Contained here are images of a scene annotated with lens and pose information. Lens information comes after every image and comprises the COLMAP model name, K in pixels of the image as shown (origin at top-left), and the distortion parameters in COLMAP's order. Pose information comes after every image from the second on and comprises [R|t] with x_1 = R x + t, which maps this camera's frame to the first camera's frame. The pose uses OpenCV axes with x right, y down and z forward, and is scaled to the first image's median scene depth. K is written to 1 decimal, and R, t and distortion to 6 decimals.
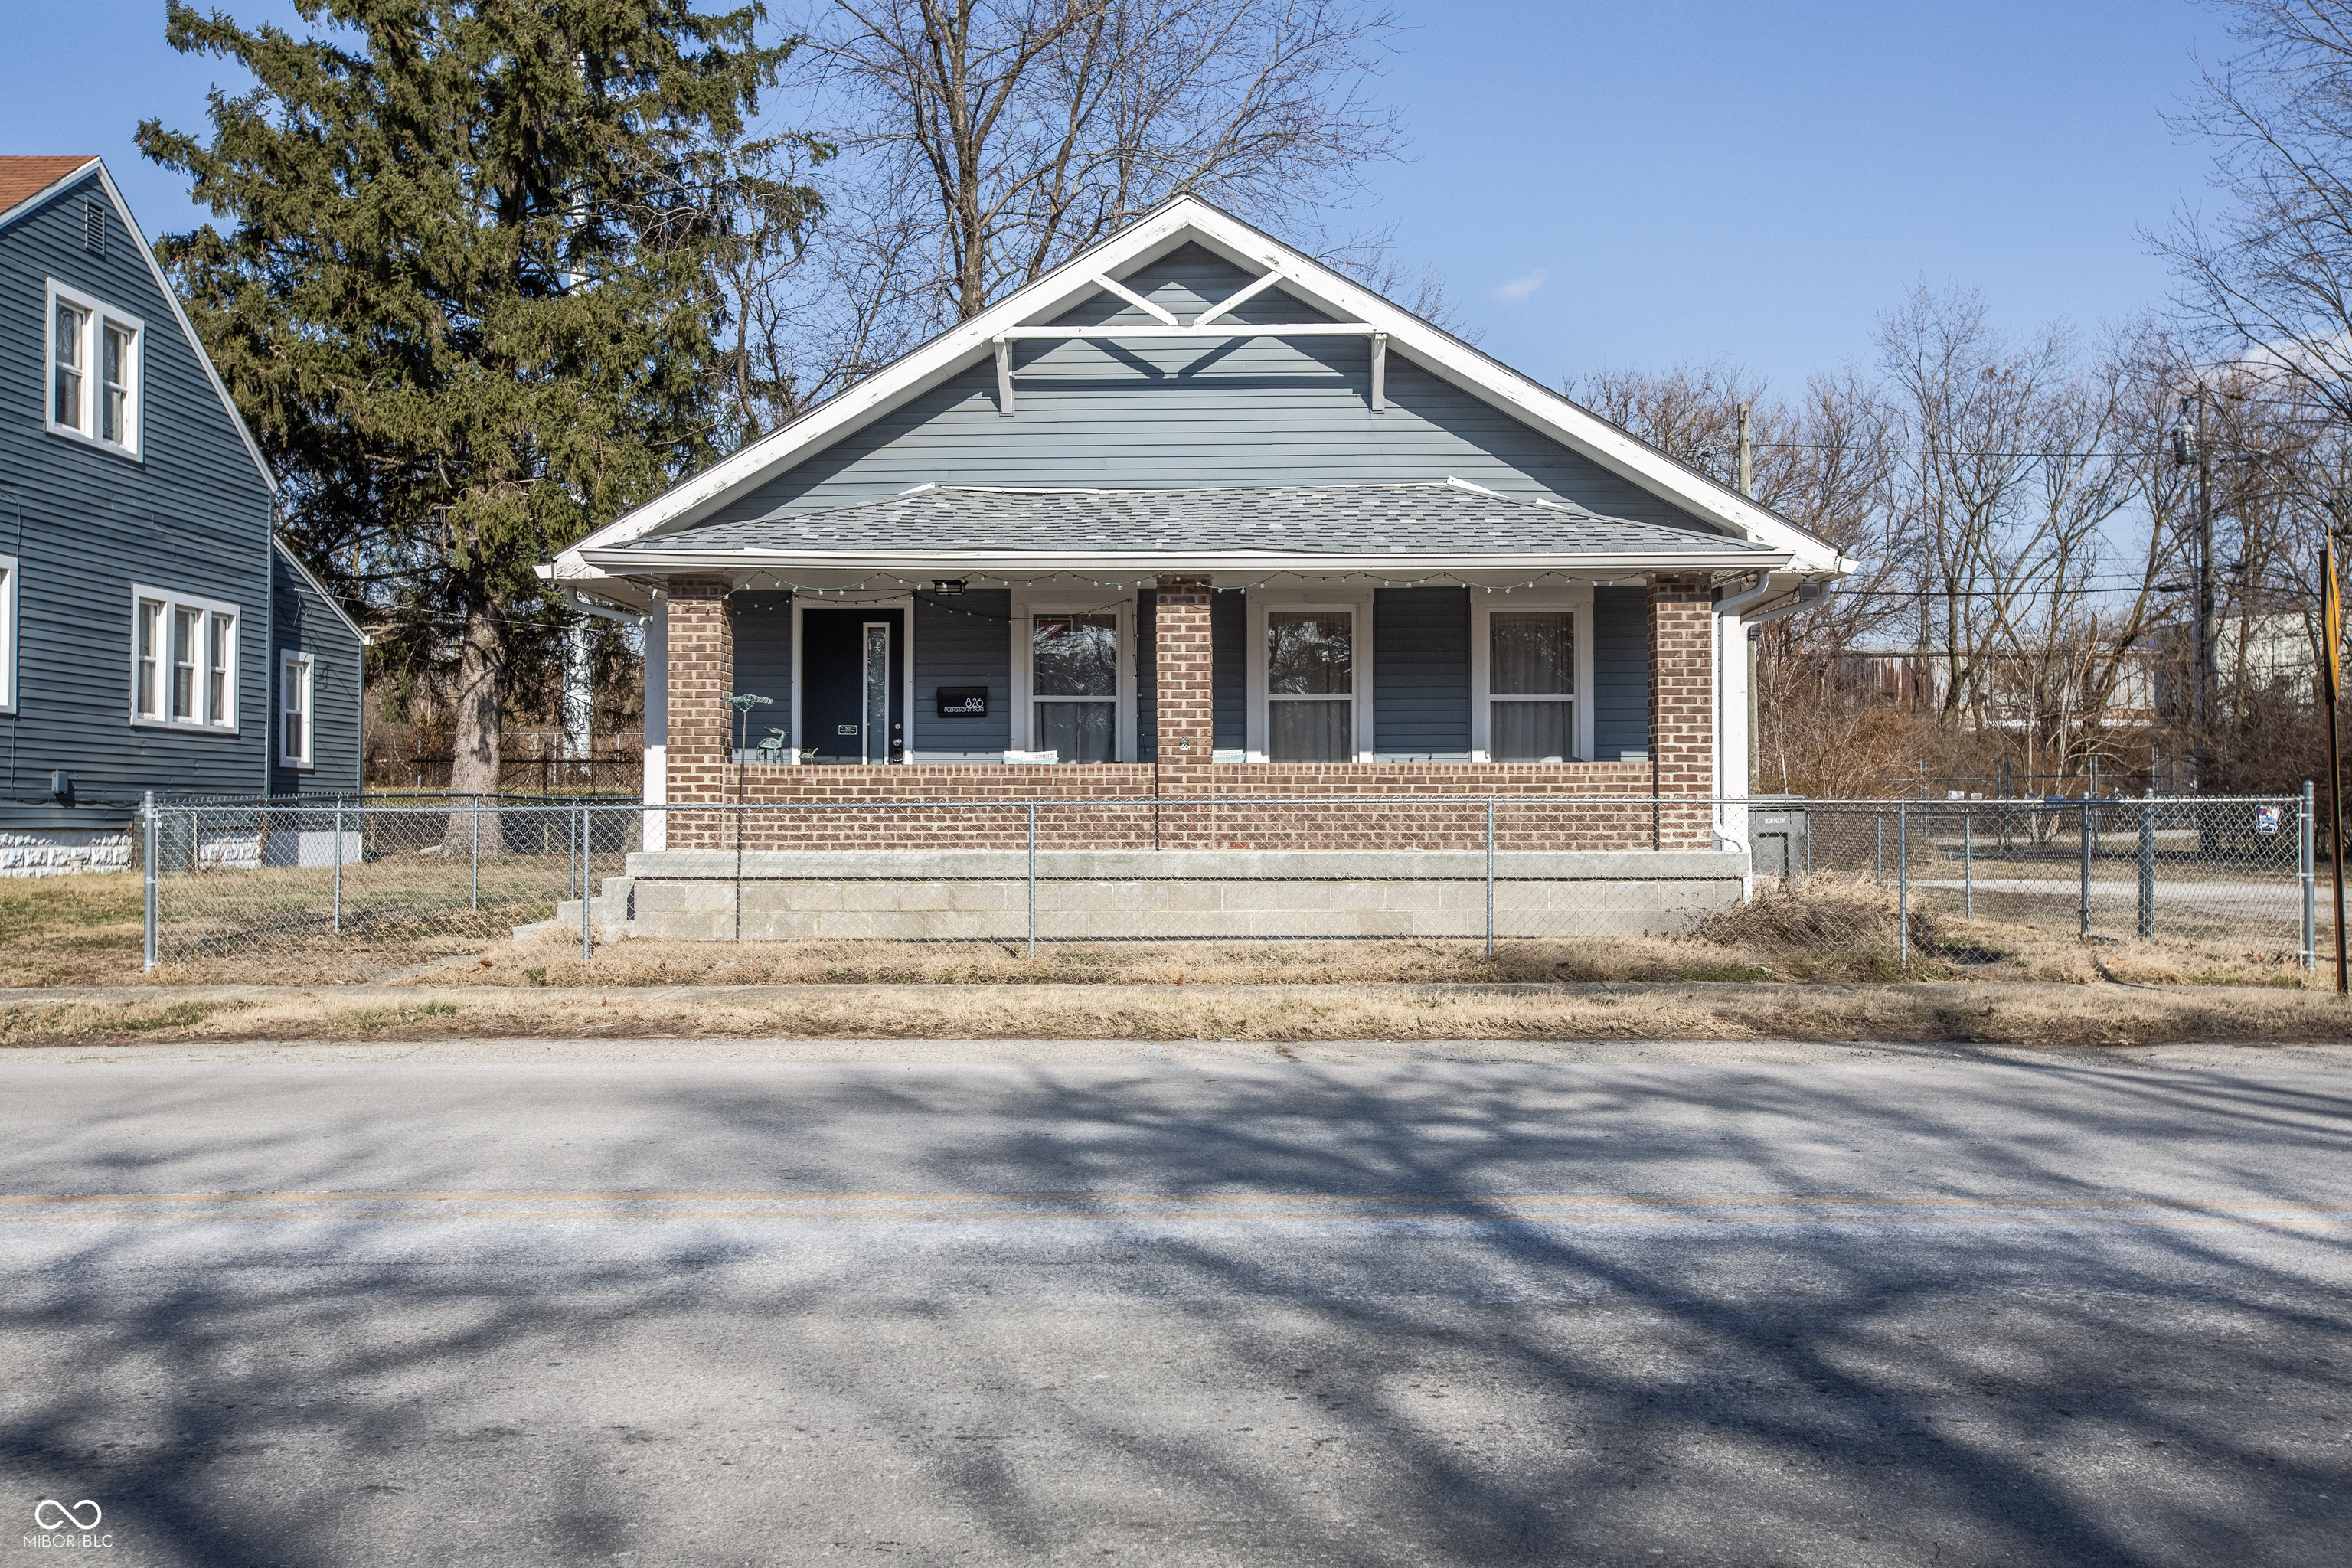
lens RADIAL K [[2182.3, 0, 1176.0], [0, 2182.3, 784.0], [0, 0, 1]] dist [0.042148, 0.008730]
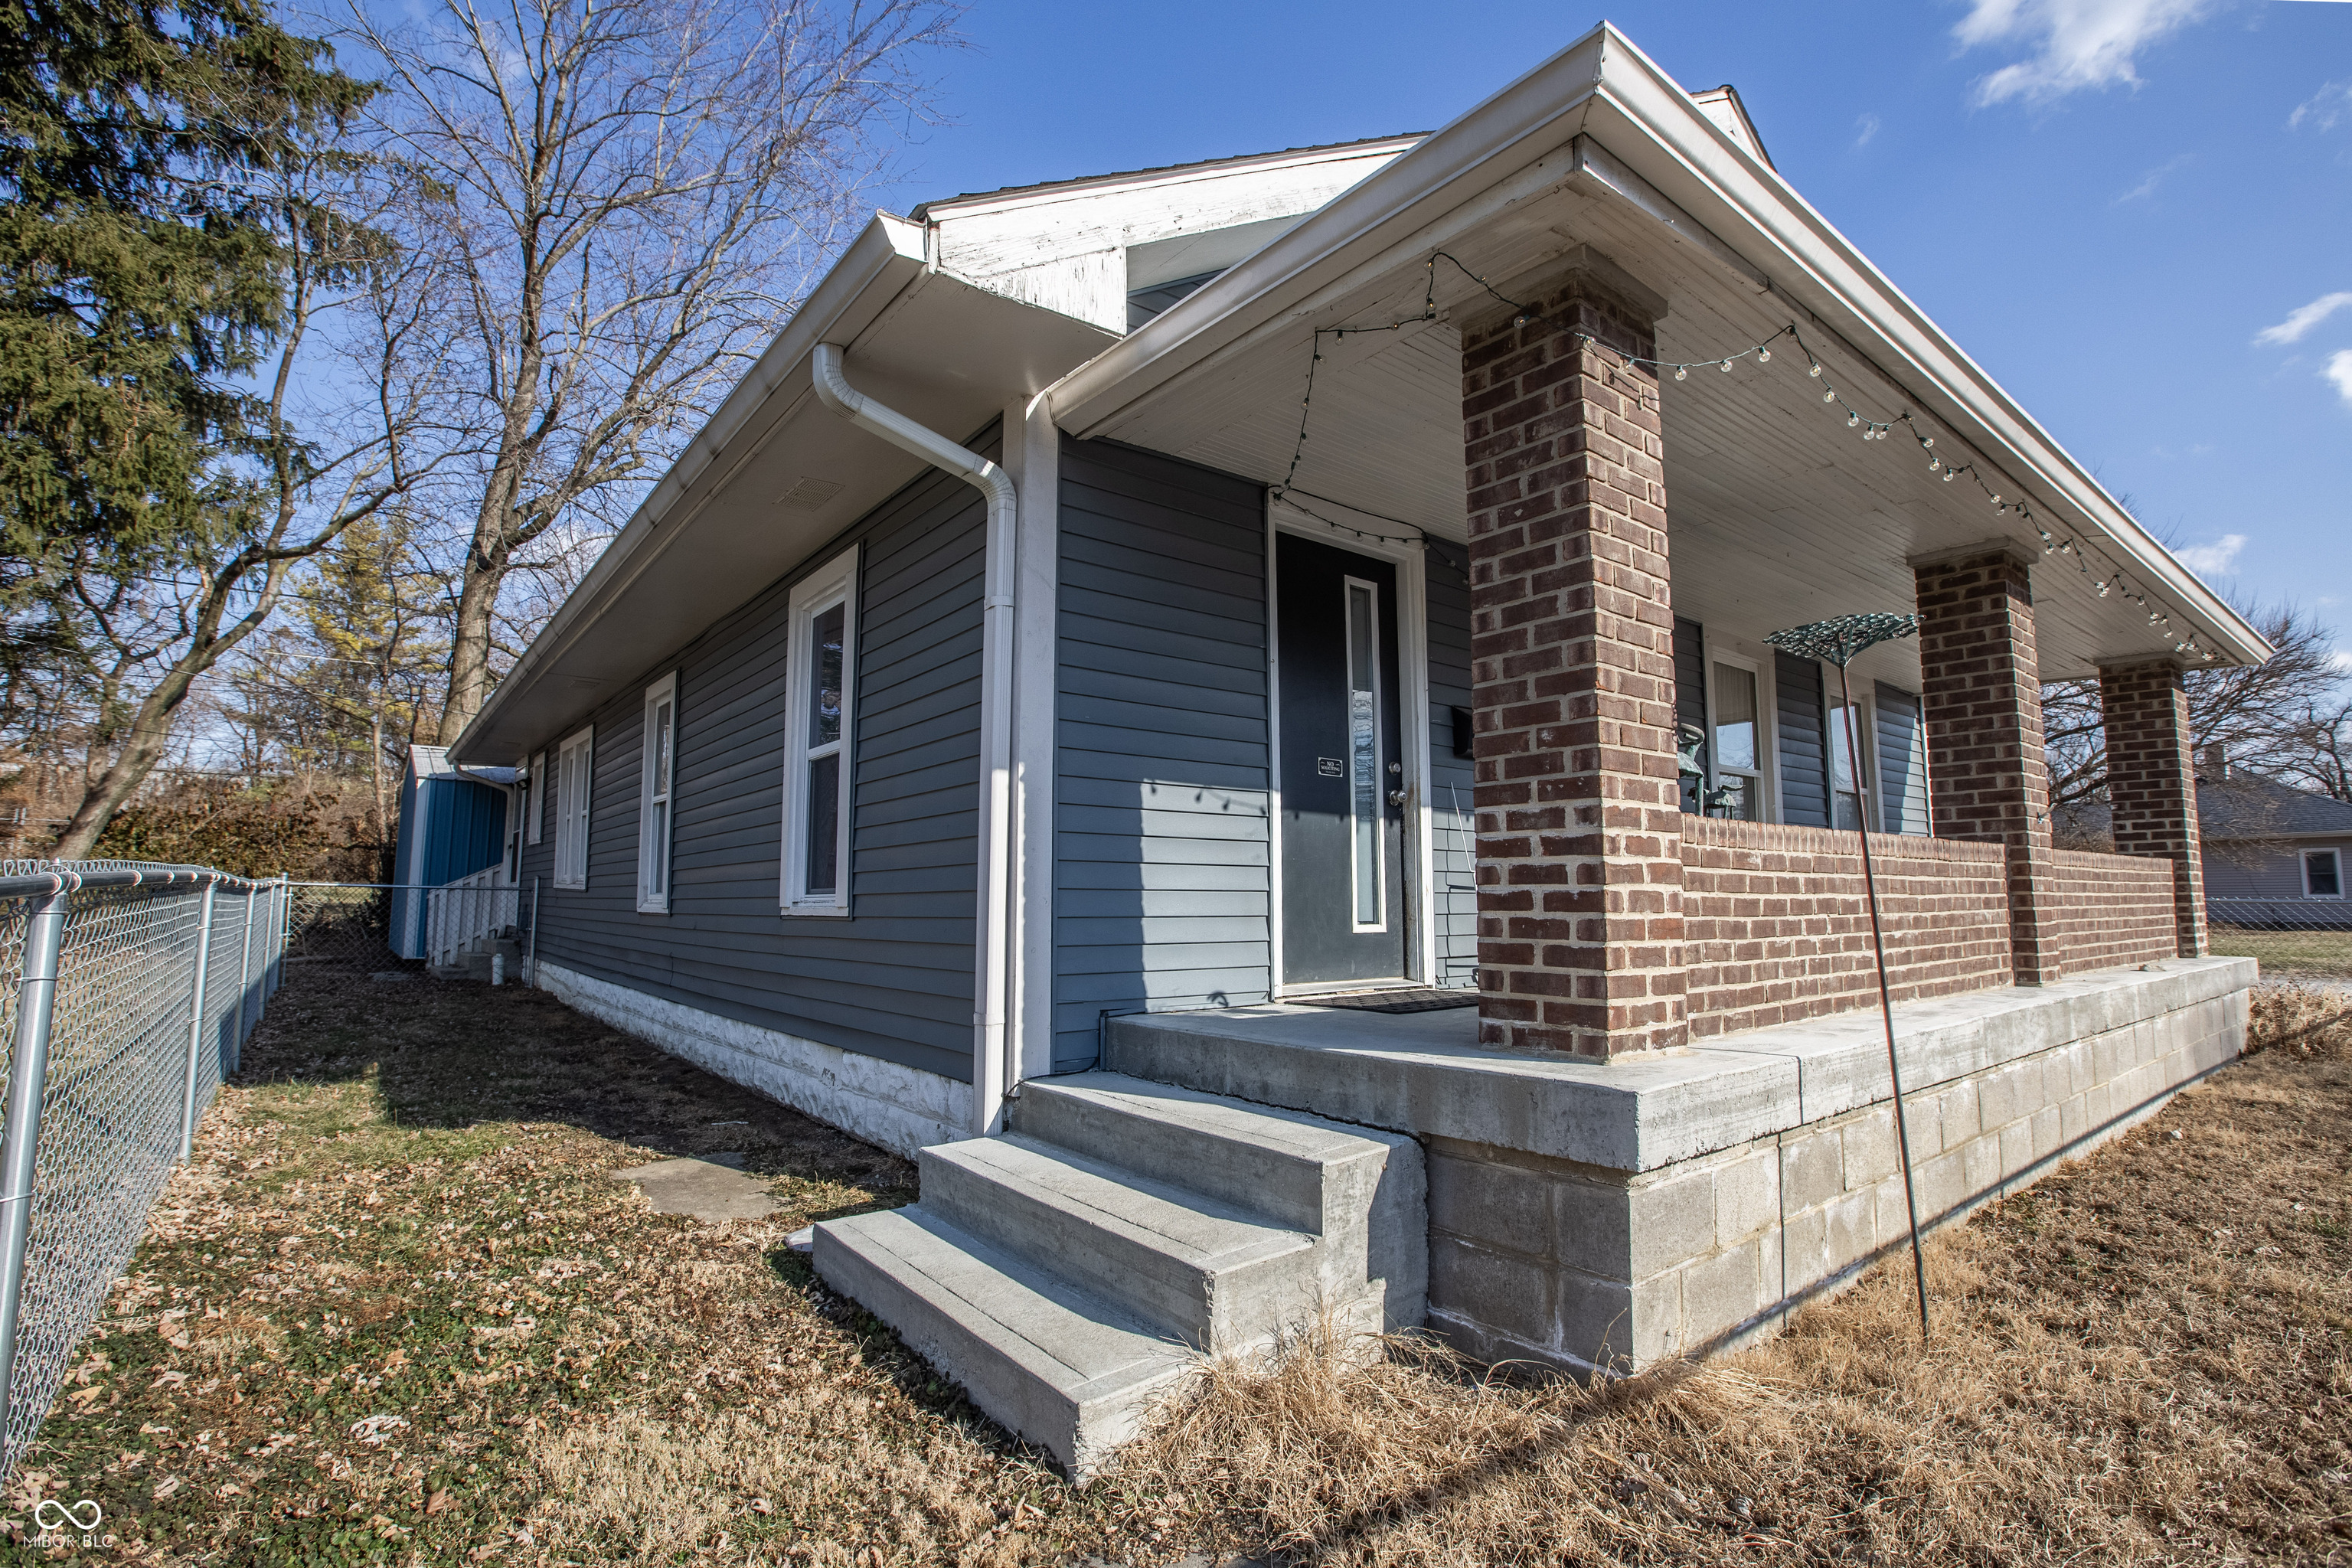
lens RADIAL K [[1092.5, 0, 1189.7], [0, 1092.5, 780.4], [0, 0, 1]] dist [-0.060207, 0.019334]
pose [[0.760206, 0.072416, 0.645633, -0.369004], [-0.014964, 0.995457, -0.094034, 0.004207], [-0.649509, 0.061824, 0.757836, 0.872047]]
